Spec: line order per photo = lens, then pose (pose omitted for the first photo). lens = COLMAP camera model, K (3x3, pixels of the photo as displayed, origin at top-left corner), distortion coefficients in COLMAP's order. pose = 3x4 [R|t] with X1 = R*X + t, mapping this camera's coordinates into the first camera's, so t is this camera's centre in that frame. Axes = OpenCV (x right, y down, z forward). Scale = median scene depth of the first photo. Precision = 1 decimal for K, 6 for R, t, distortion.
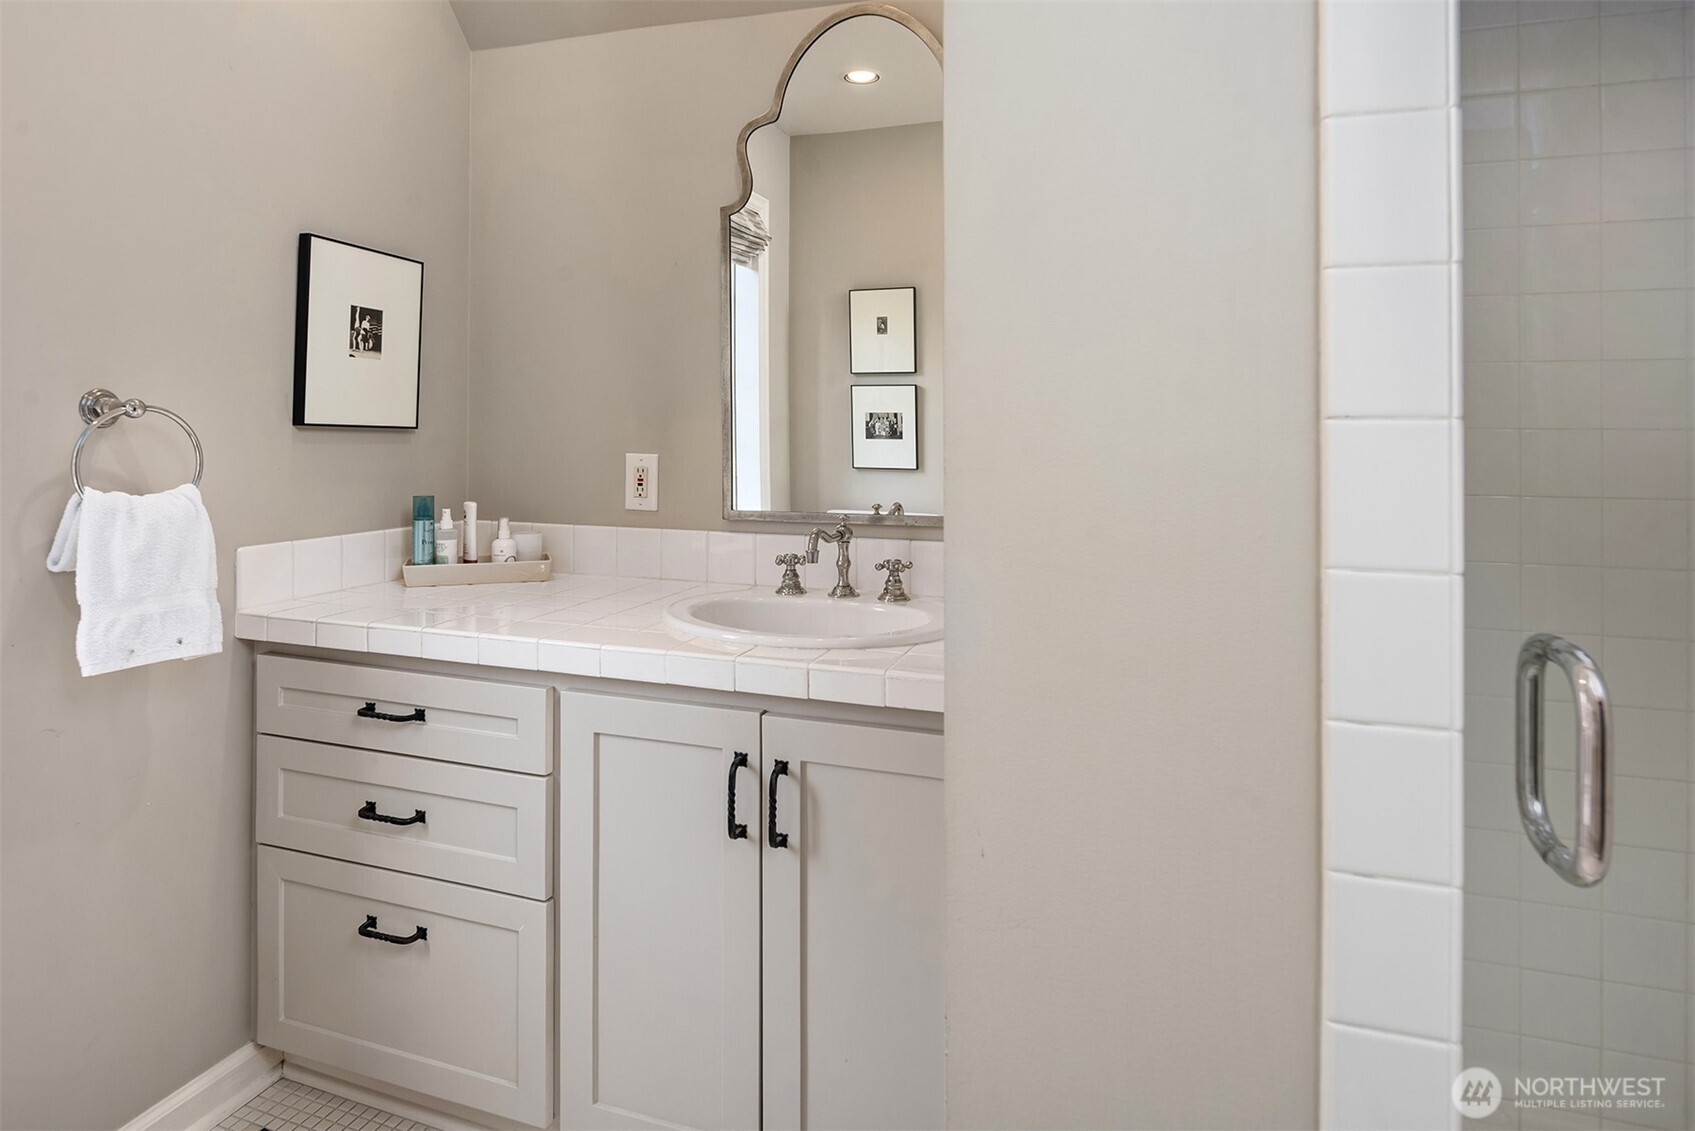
lens RADIAL K [[921.2, 0, 840.4], [0, 921.2, 430.6], [0, 0, 1]] dist [-0.006760, -0.001641]
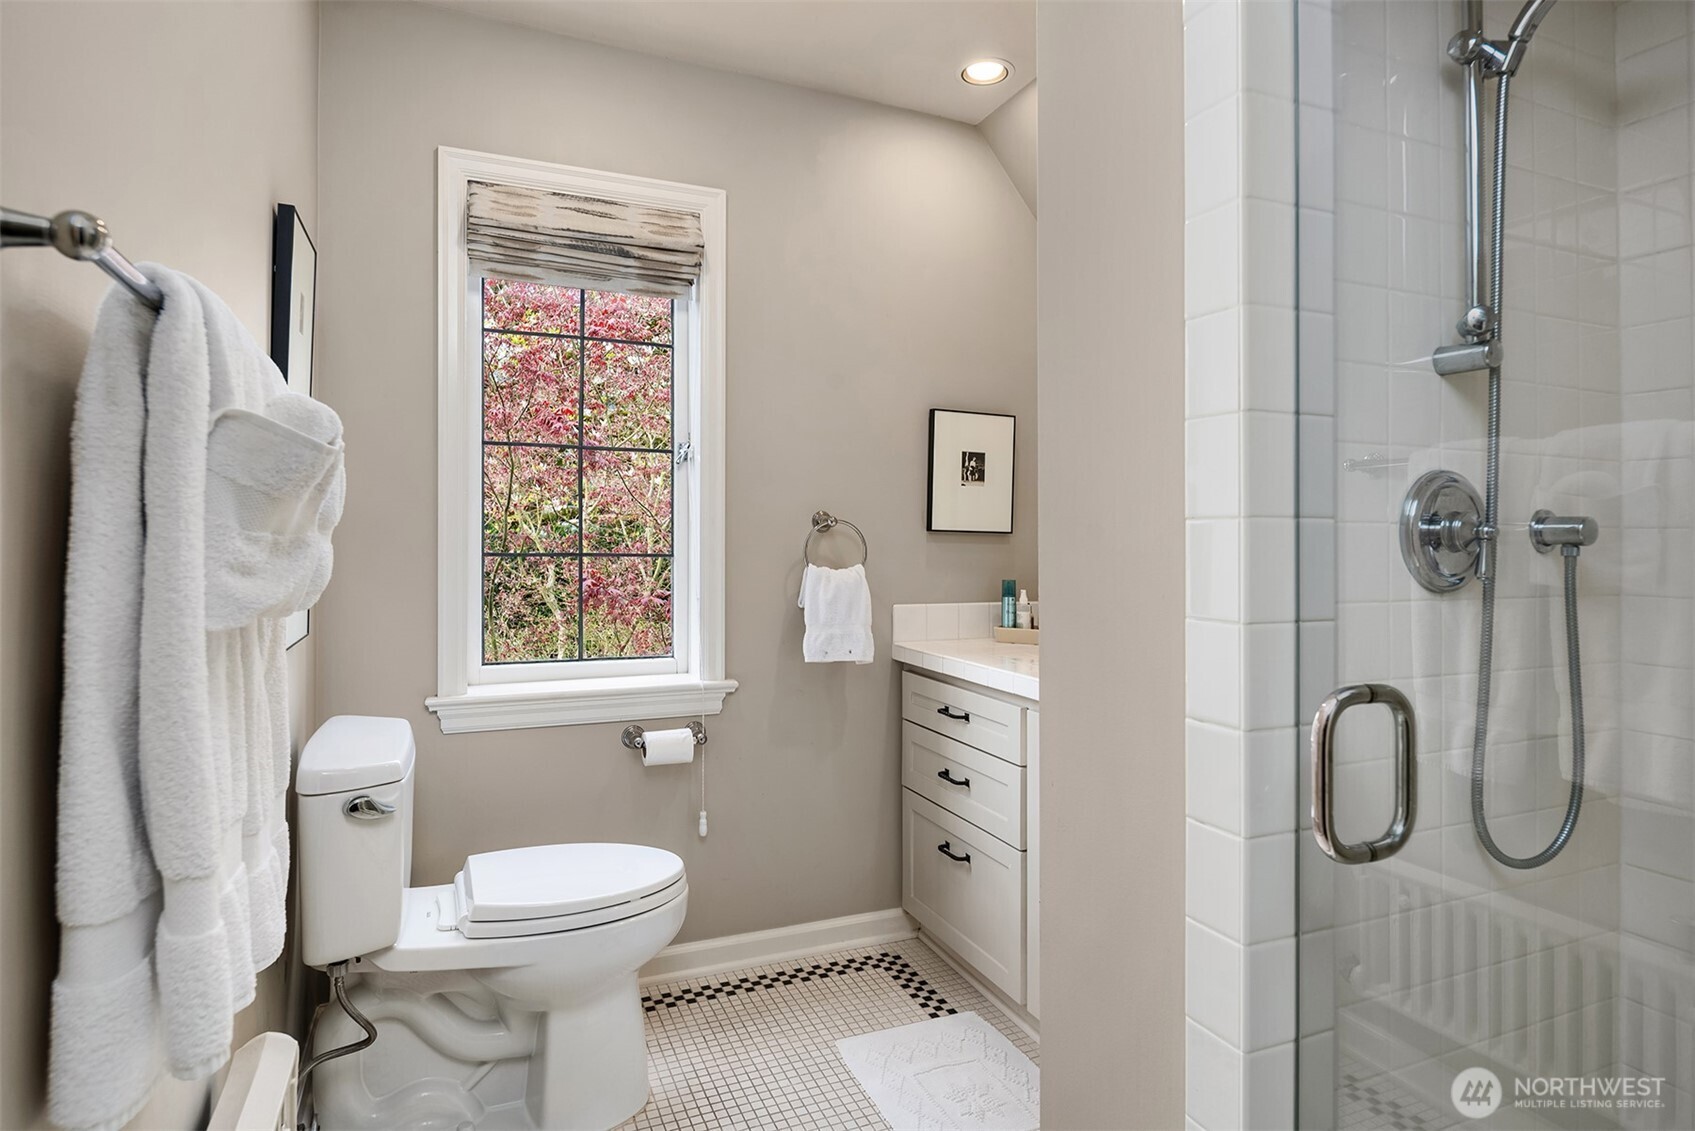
lens RADIAL K [[921.2, 0, 849.2], [0, 921.2, 553.3], [0, 0, 1]] dist [-0.006760, -0.001641]
pose [[0.677633, 0.017098, -0.735202, 0.526536], [-0.003795, 0.999798, 0.019754, 0.002151], [0.735391, -0.010596, 0.677560, -0.190584]]
